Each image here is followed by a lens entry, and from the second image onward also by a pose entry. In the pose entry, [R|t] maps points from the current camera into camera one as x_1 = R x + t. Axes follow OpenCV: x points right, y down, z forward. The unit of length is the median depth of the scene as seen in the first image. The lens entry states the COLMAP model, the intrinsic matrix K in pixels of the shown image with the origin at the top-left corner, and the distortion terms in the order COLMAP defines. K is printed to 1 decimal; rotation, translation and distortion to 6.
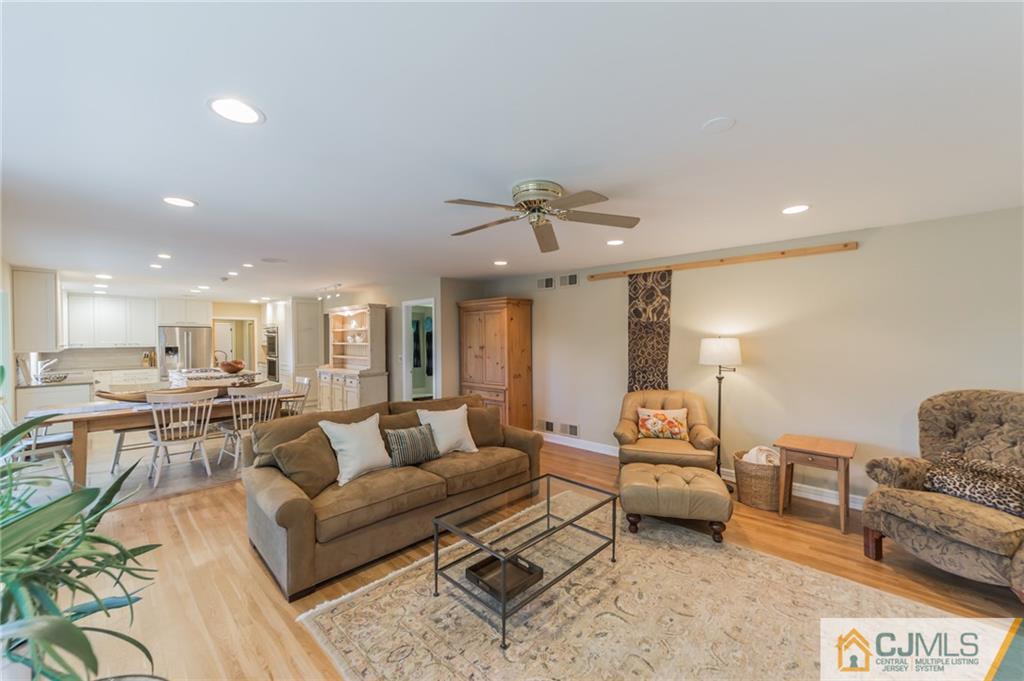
lens RADIAL K [[396.6, 0, 508.5], [0, 396.6, 344.5], [0, 0, 1]] dist [-0.000905, 0.001515]
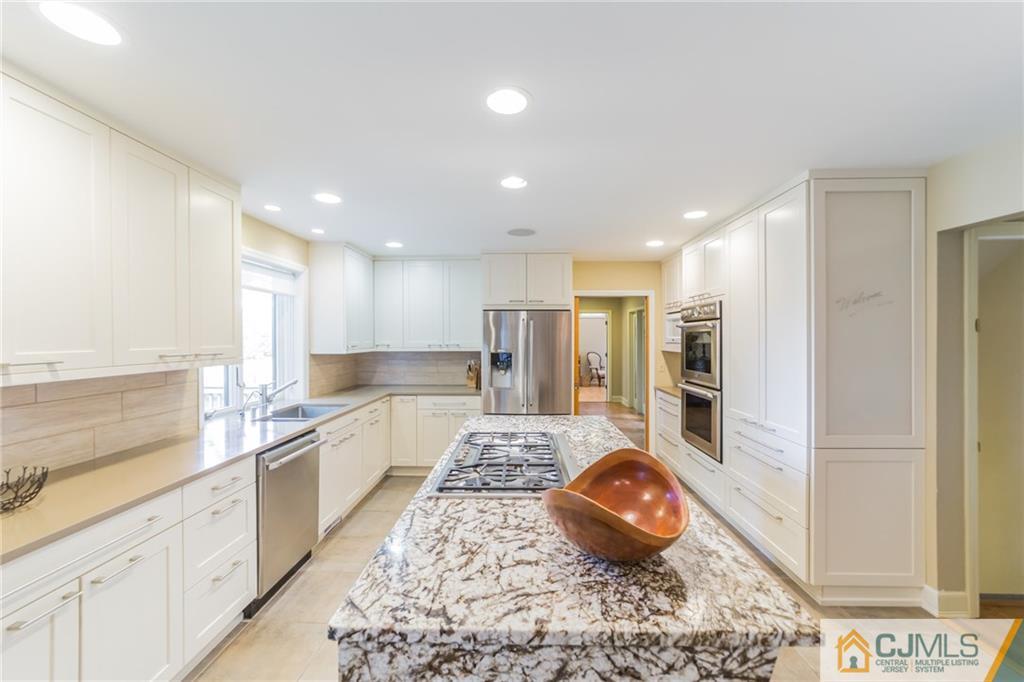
lens RADIAL K [[396.6, 0, 529.6], [0, 396.6, 343.0], [0, 0, 1]] dist [-0.000905, 0.001515]
pose [[0.696628, 0.013870, -0.717298, -0.522742], [-0.013716, 0.999888, 0.006014, -0.010076], [0.717301, 0.005649, 0.696740, 0.747117]]
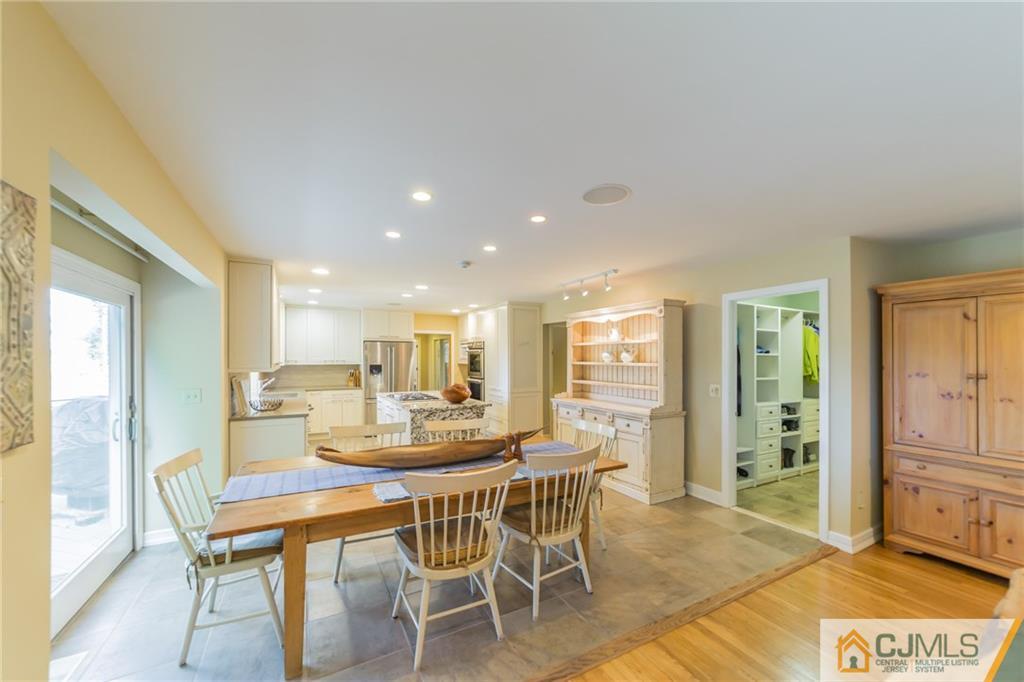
lens RADIAL K [[396.6, 0, 505.9], [0, 396.6, 357.1], [0, 0, 1]] dist [-0.000905, 0.001515]
pose [[0.945455, 0.005721, -0.325702, -0.319727], [-0.010917, 0.999841, -0.014127, -0.002094], [0.325569, 0.016912, 0.945367, 0.292107]]
